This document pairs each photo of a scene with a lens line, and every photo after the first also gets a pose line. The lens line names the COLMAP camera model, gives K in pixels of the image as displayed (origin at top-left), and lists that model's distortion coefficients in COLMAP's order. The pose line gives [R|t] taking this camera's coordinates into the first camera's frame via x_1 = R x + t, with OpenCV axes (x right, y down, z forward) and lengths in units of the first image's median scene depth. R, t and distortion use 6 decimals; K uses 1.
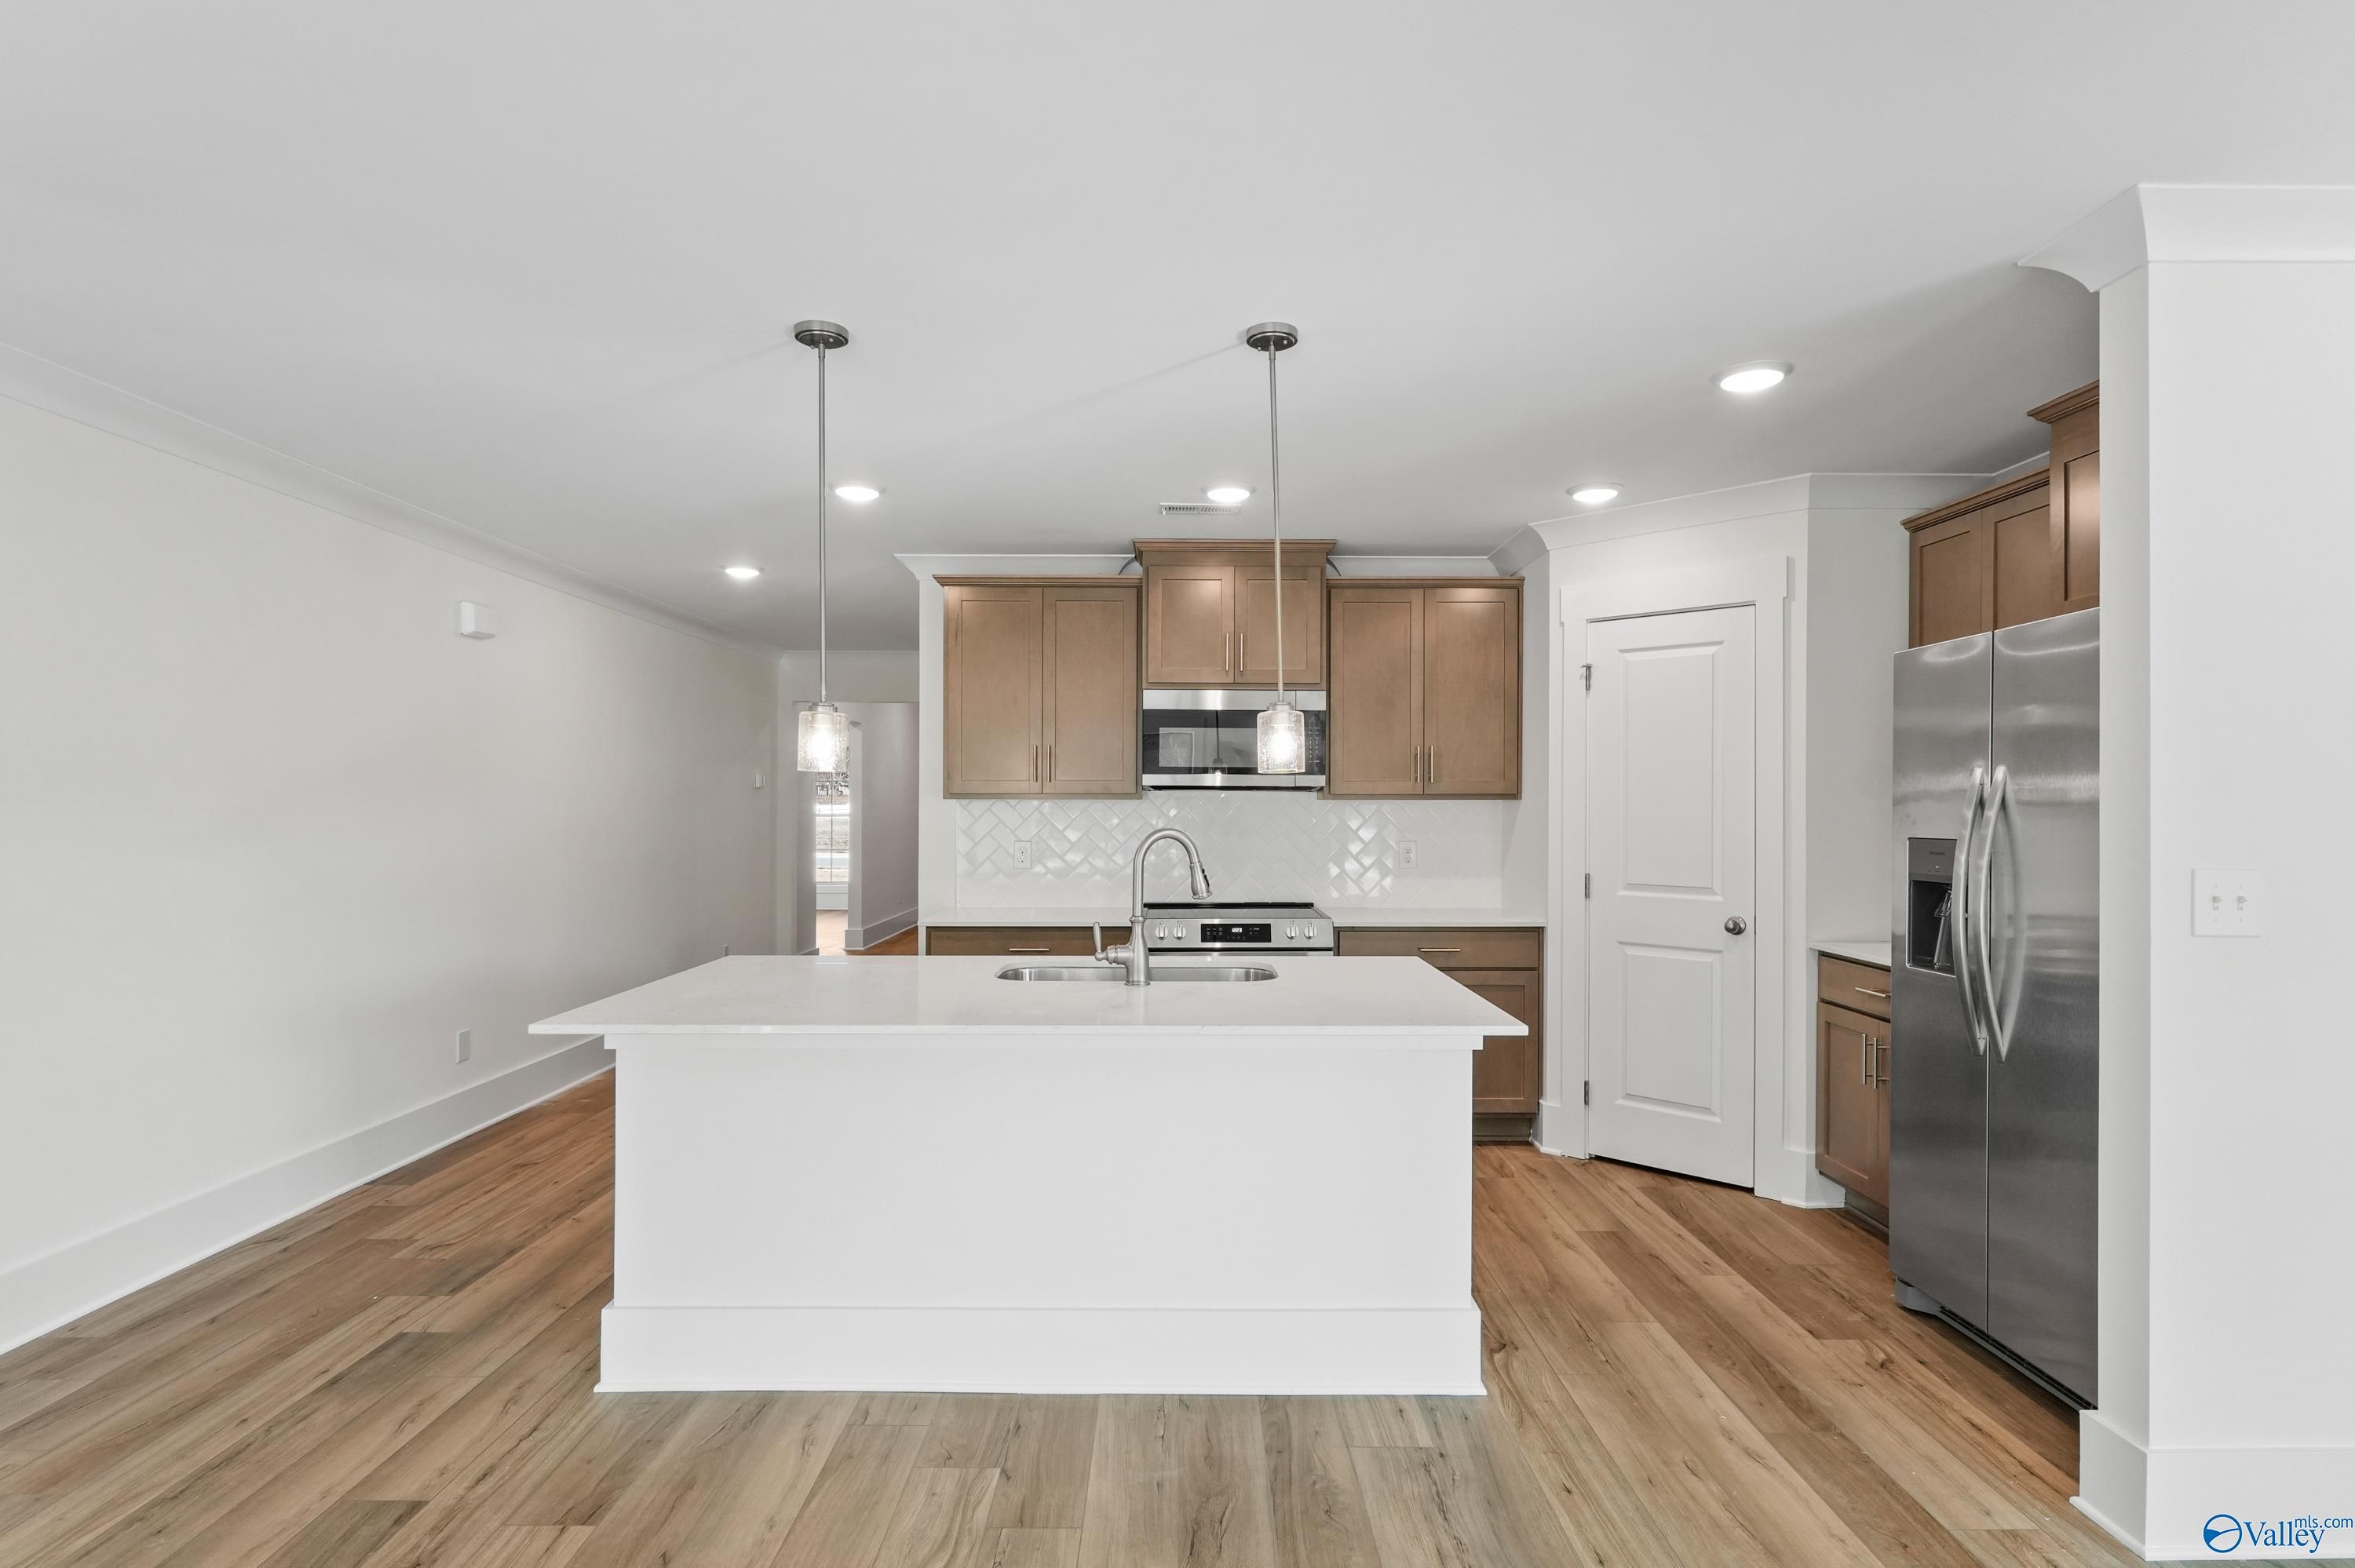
lens RADIAL K [[1208.1, 0, 1179.1], [0, 1208.1, 794.1], [0, 0, 1]] dist [-0.001485, -0.000471]
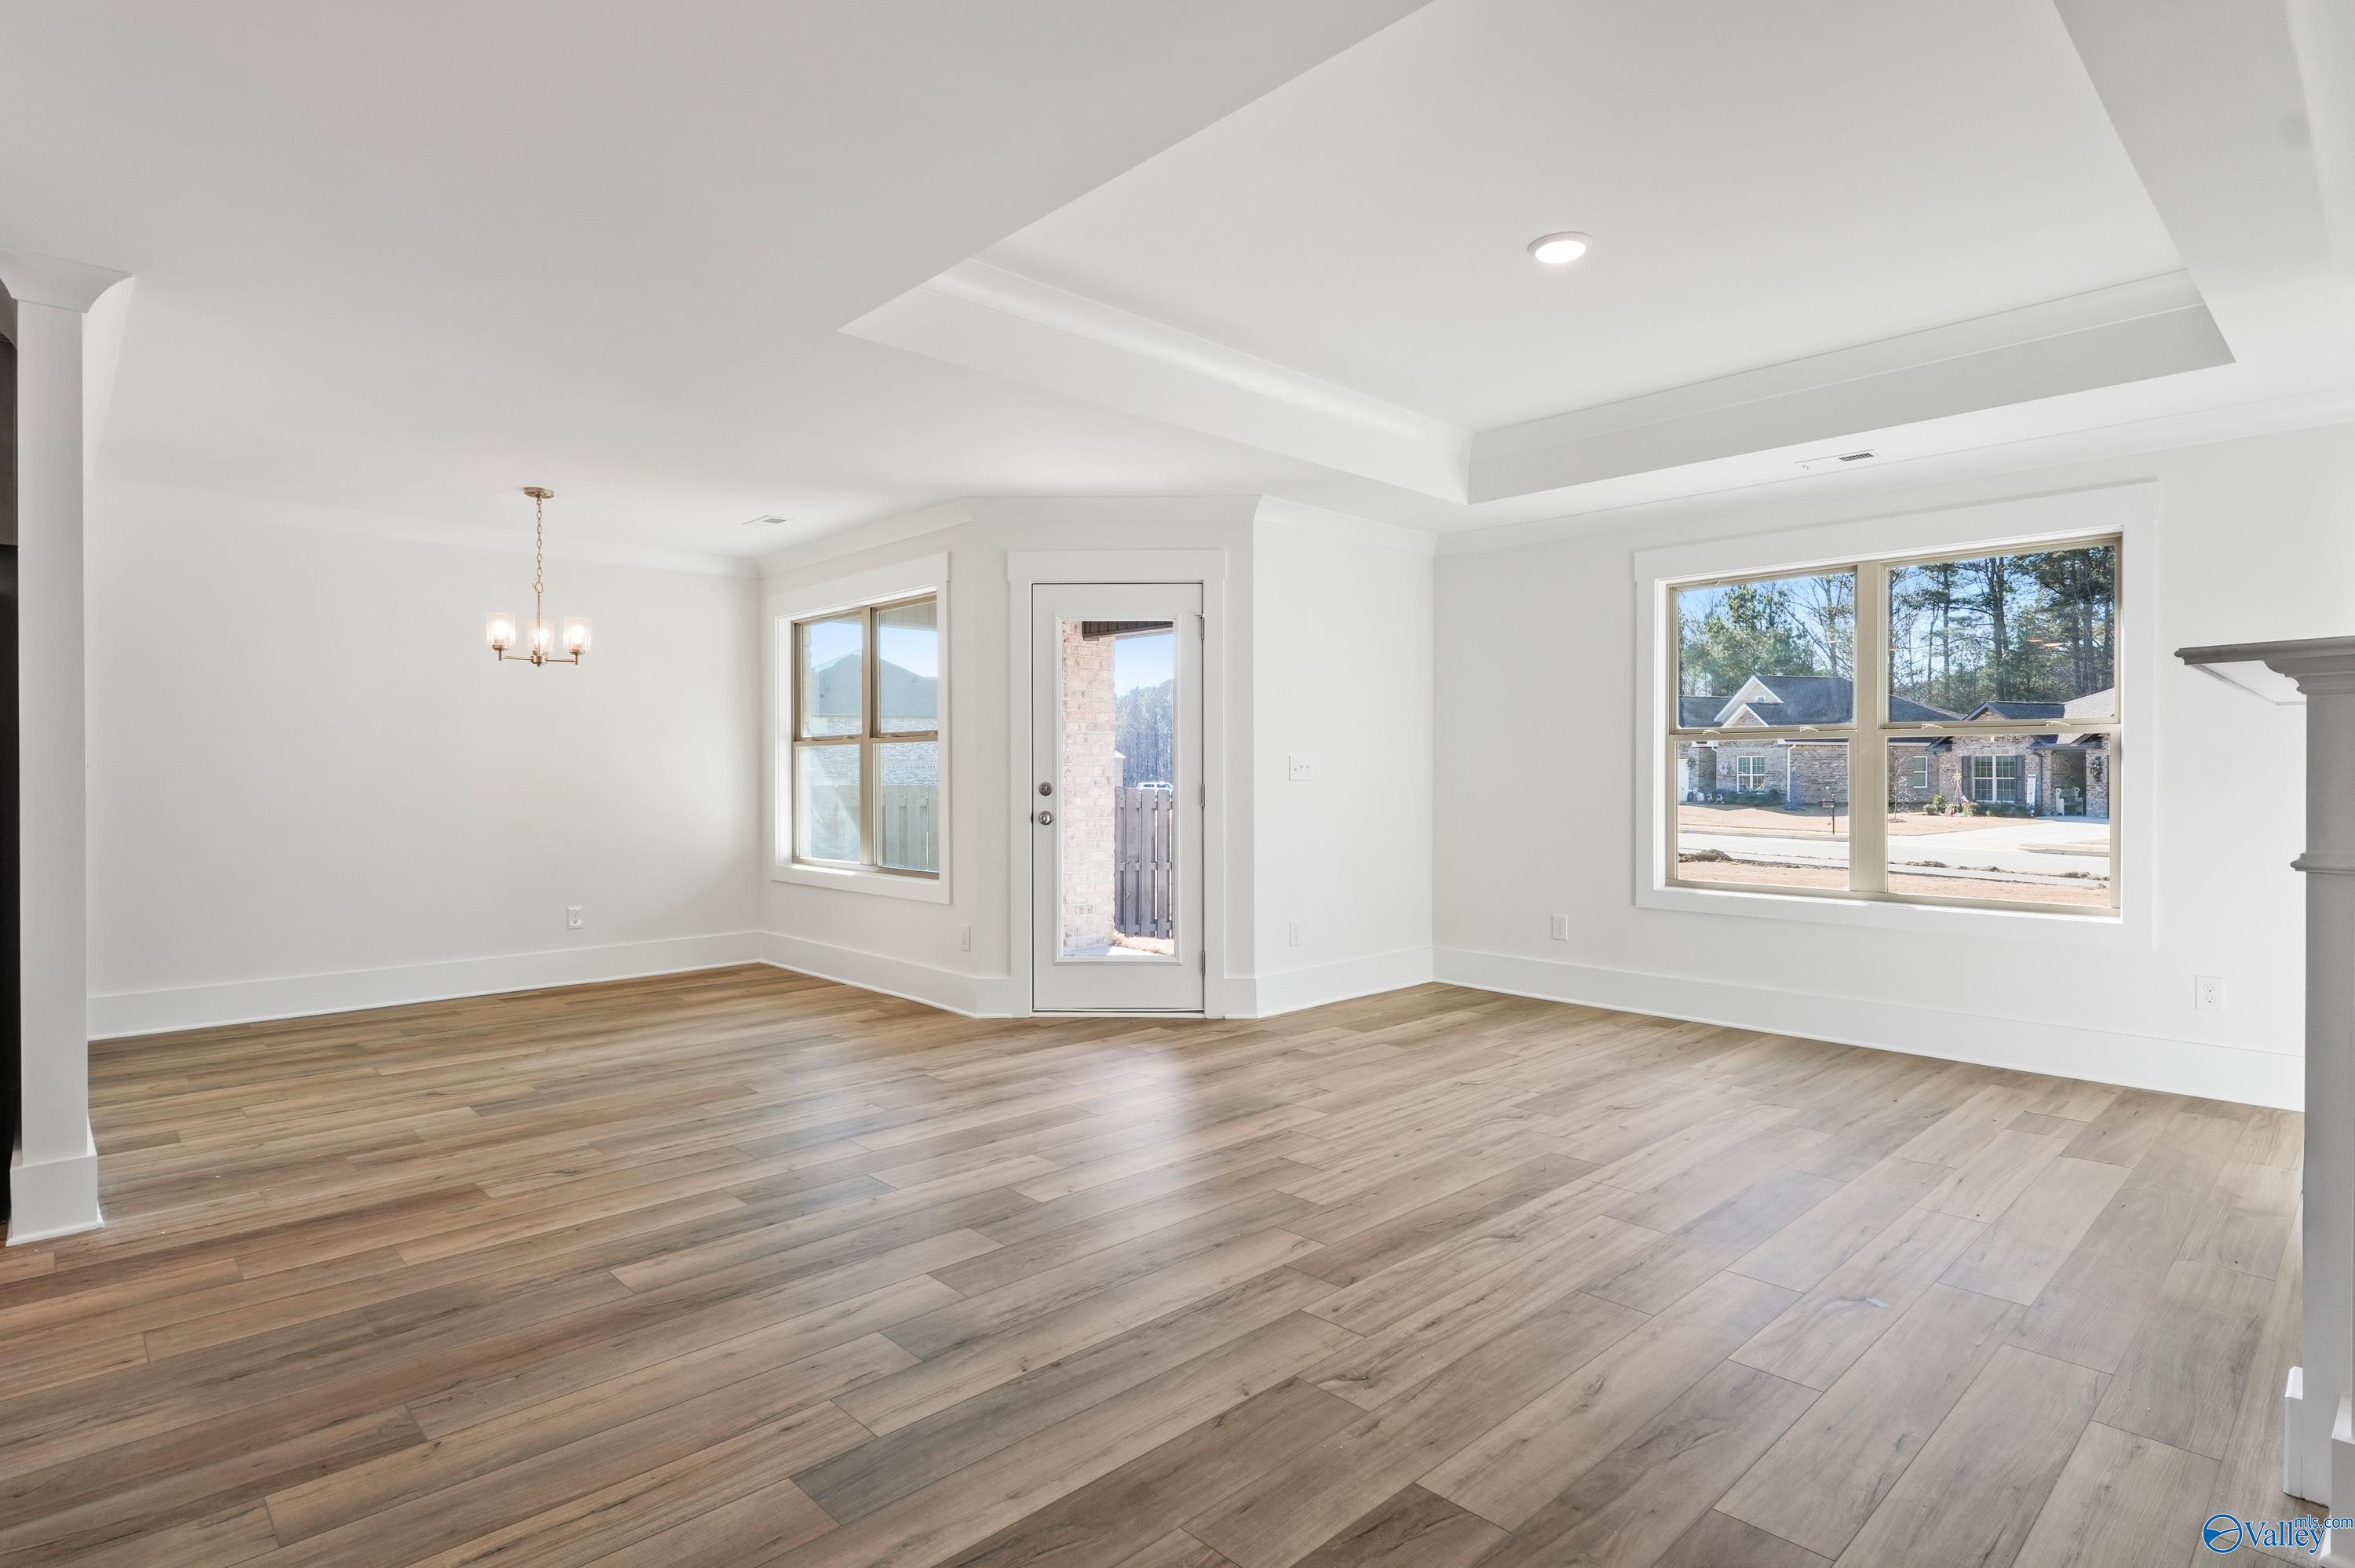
lens RADIAL K [[1205.0, 0, 1177.9], [0, 1205.0, 773.5], [0, 0, 1]] dist [-0.000095, -0.000622]
pose [[-0.684914, 0.000340, 0.728624, -0.586201], [-0.002950, 0.999990, -0.003239, 0.052243], [-0.728618, -0.004368, -0.684907, 0.557094]]
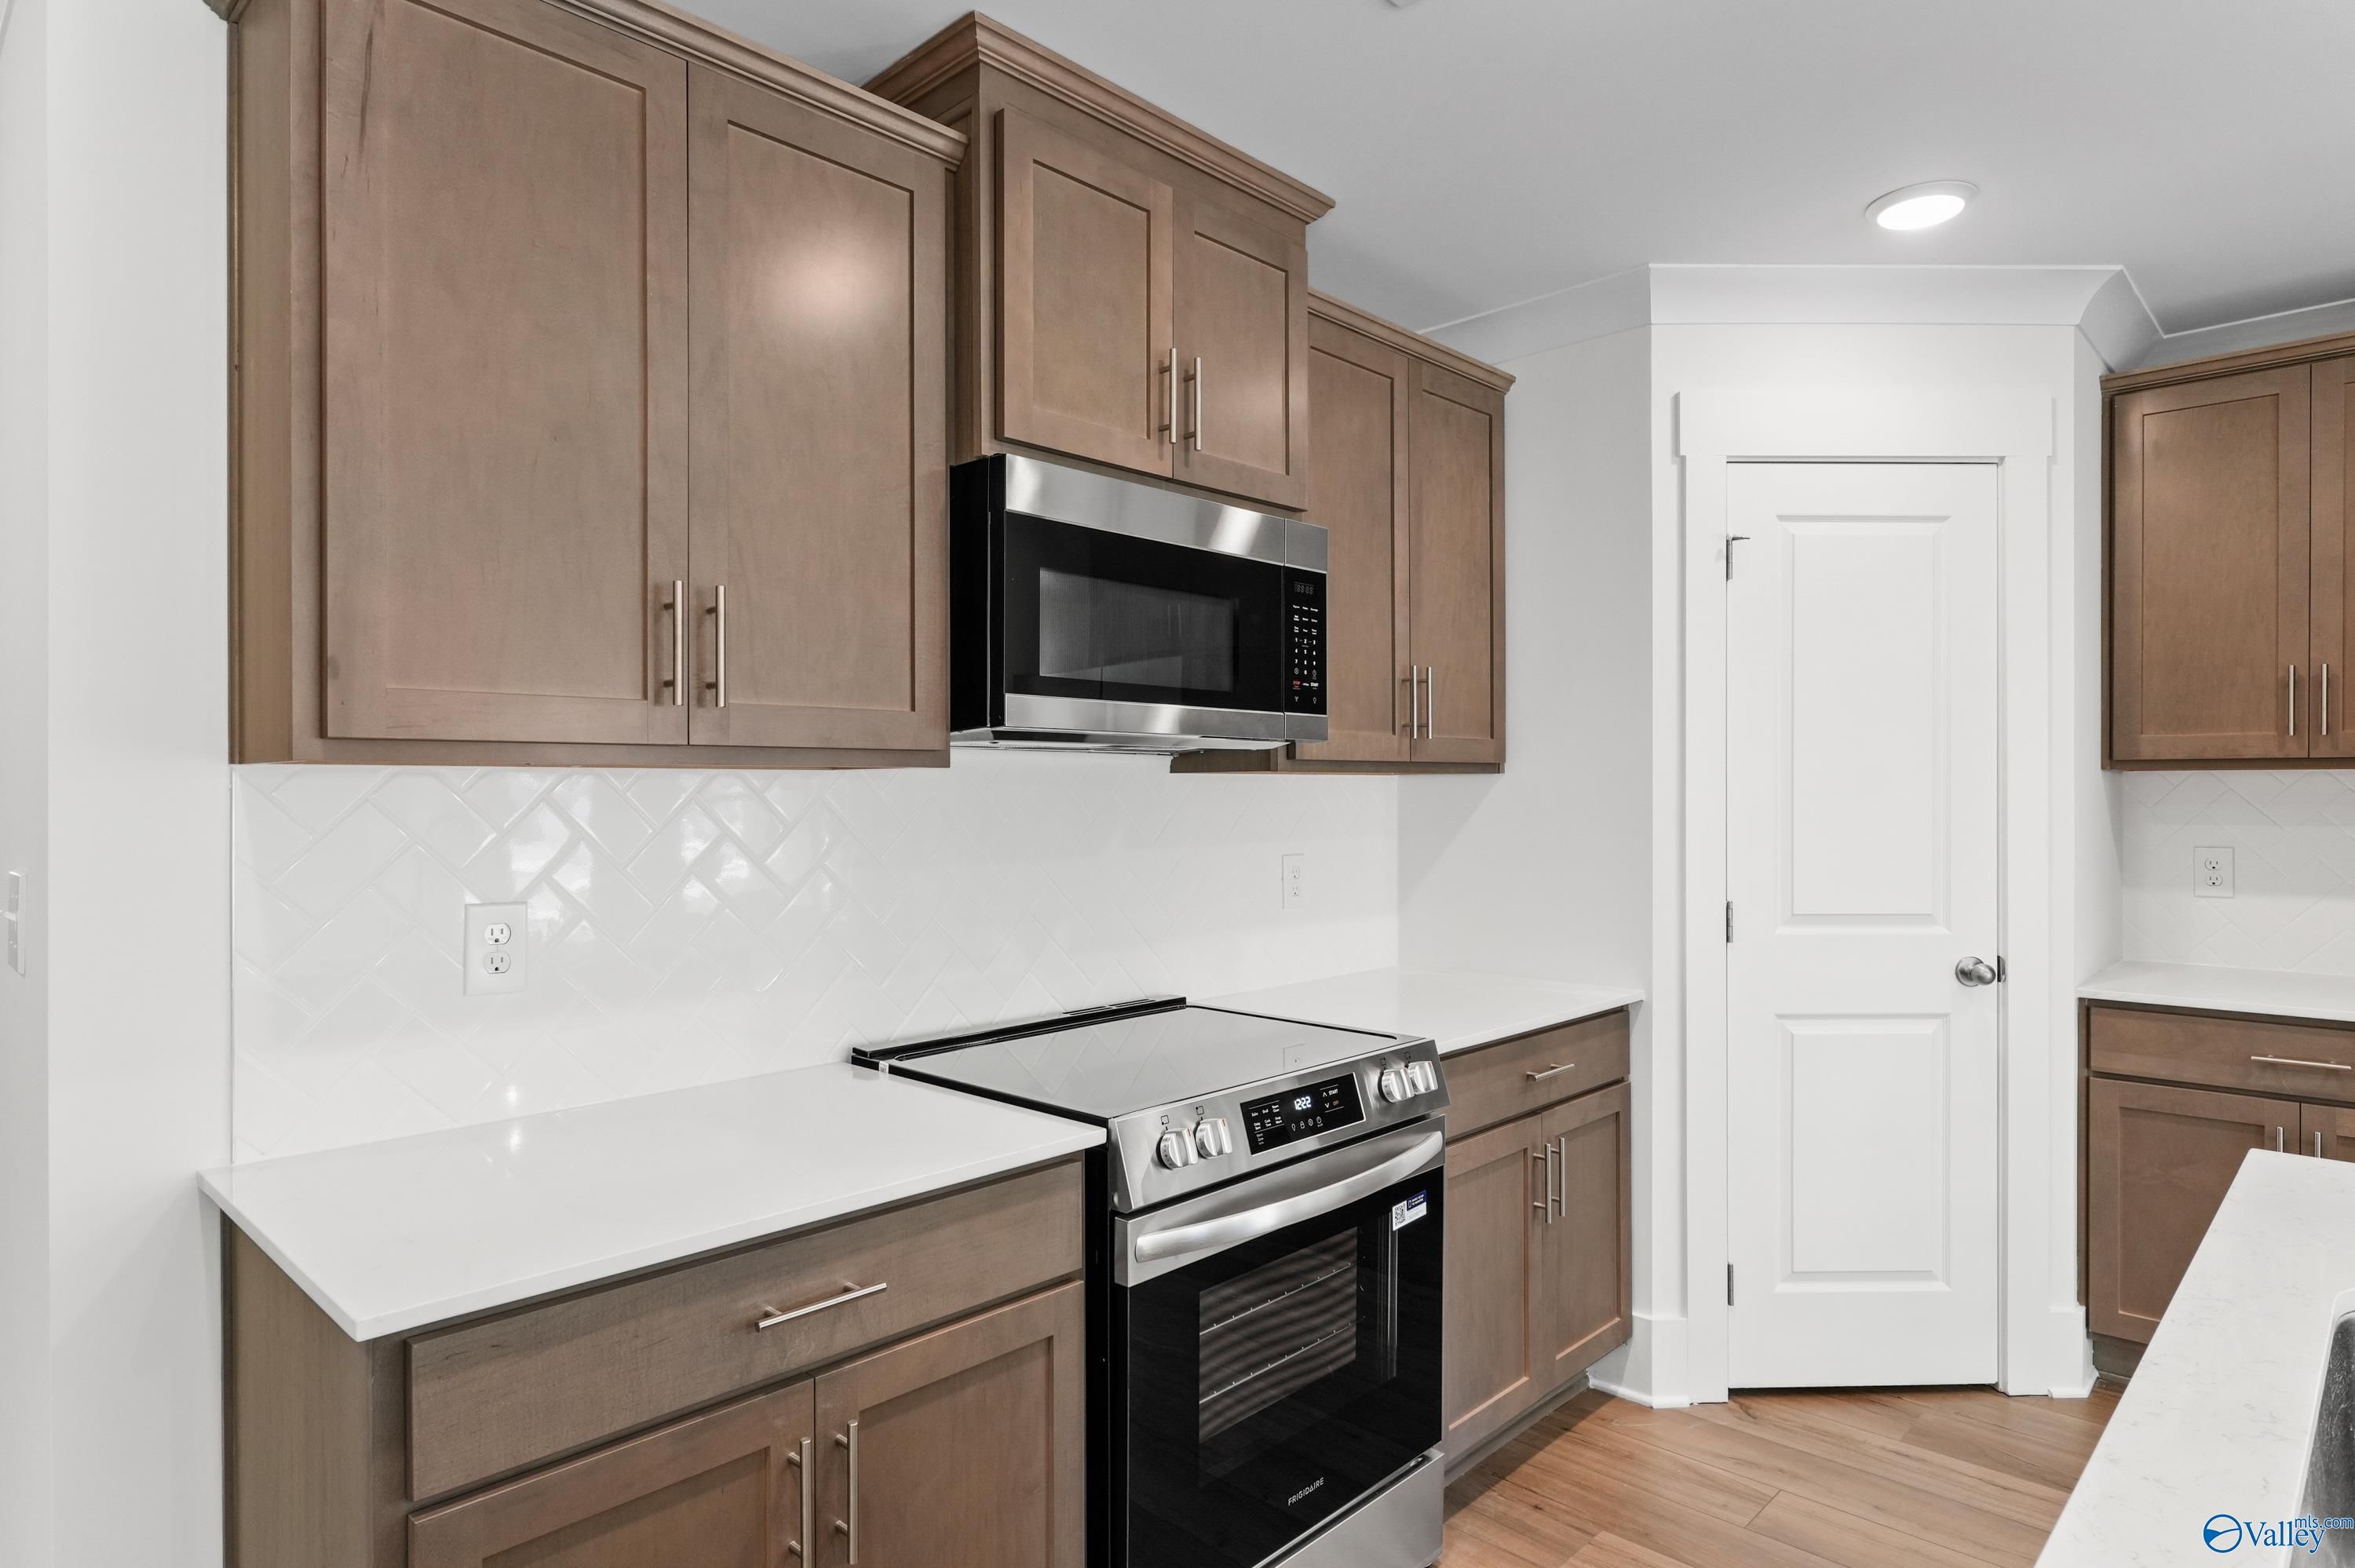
lens RADIAL K [[1318.9, 0, 1181.9], [0, 1318.9, 785.8], [0, 0, 1]] dist [0.002745, -0.000372]
pose [[0.696839, -0.002760, 0.717222, -0.327098], [-0.000896, 0.999988, 0.004718, 0.009670], [-0.717227, -0.003931, 0.696829, 0.843582]]
